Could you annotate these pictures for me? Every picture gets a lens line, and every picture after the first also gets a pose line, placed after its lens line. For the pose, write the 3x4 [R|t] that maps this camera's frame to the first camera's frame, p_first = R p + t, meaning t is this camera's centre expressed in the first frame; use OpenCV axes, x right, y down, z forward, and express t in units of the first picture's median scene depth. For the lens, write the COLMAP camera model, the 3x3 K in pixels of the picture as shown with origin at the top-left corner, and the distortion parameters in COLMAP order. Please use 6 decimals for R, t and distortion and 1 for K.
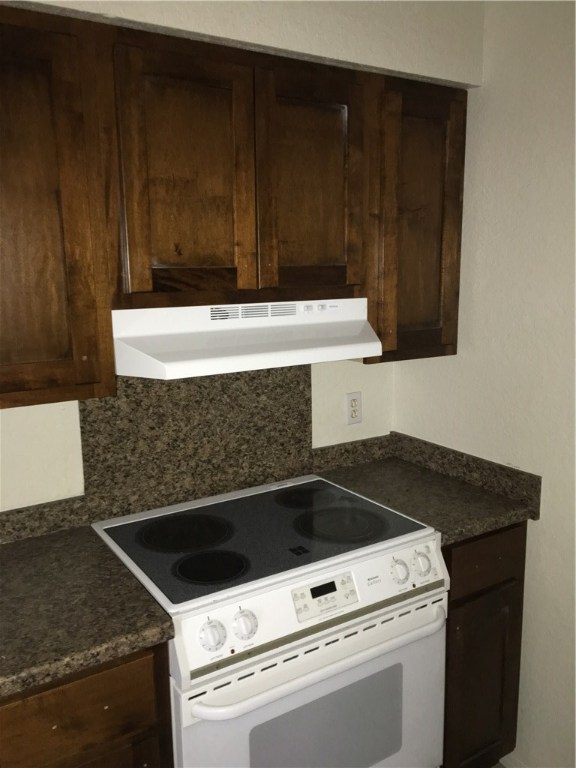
lens RADIAL K [[658.7, 0, 290.3], [0, 658.7, 387.8], [0, 0, 1]] dist [0.059994, -0.050244]
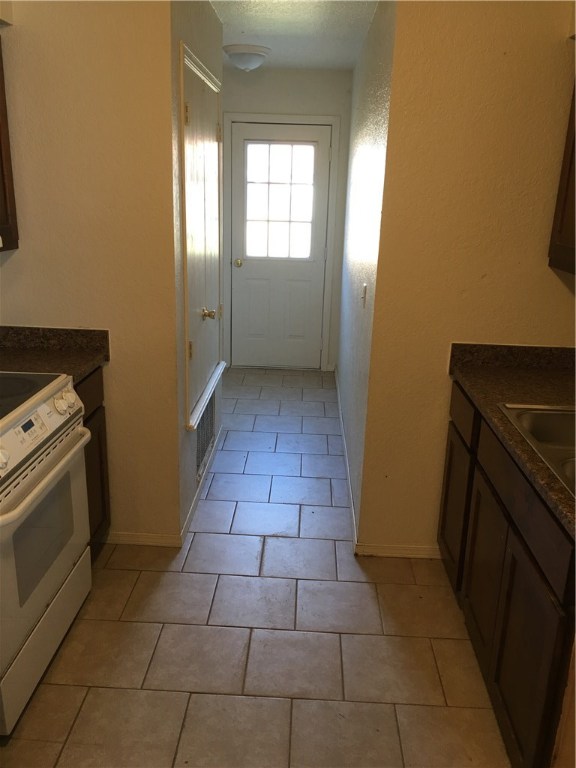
lens RADIAL K [[658.7, 0, 290.0], [0, 658.7, 382.1], [0, 0, 1]] dist [0.059994, -0.050244]
pose [[0.573471, -0.205917, 0.792924, -0.604348], [0.116184, 0.978555, 0.170095, 0.050017], [-0.810945, -0.005419, 0.585097, -0.171734]]
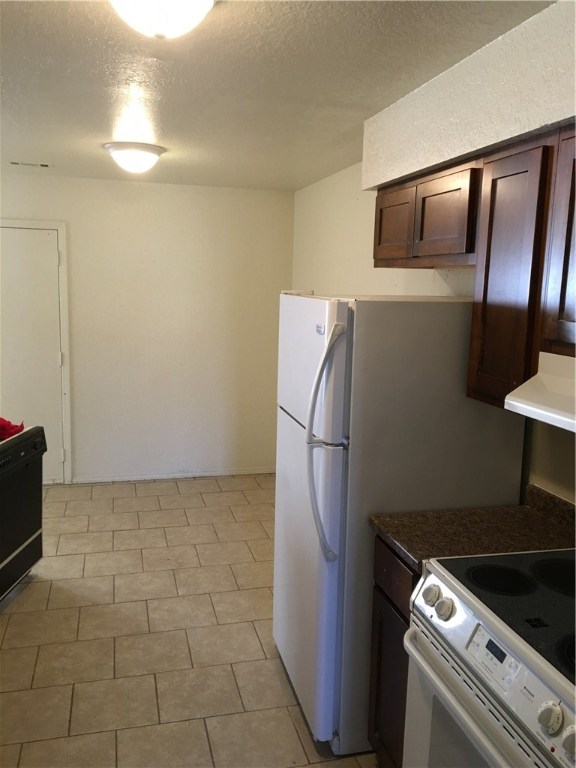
lens RADIAL K [[658.7, 0, 287.9], [0, 658.7, 383.5], [0, 0, 1]] dist [0.059994, -0.050244]
pose [[-0.318238, 0.156315, -0.935035, 0.914667], [-0.196389, 0.954046, 0.226334, -0.218648], [0.927446, 0.255658, -0.272915, 0.784043]]
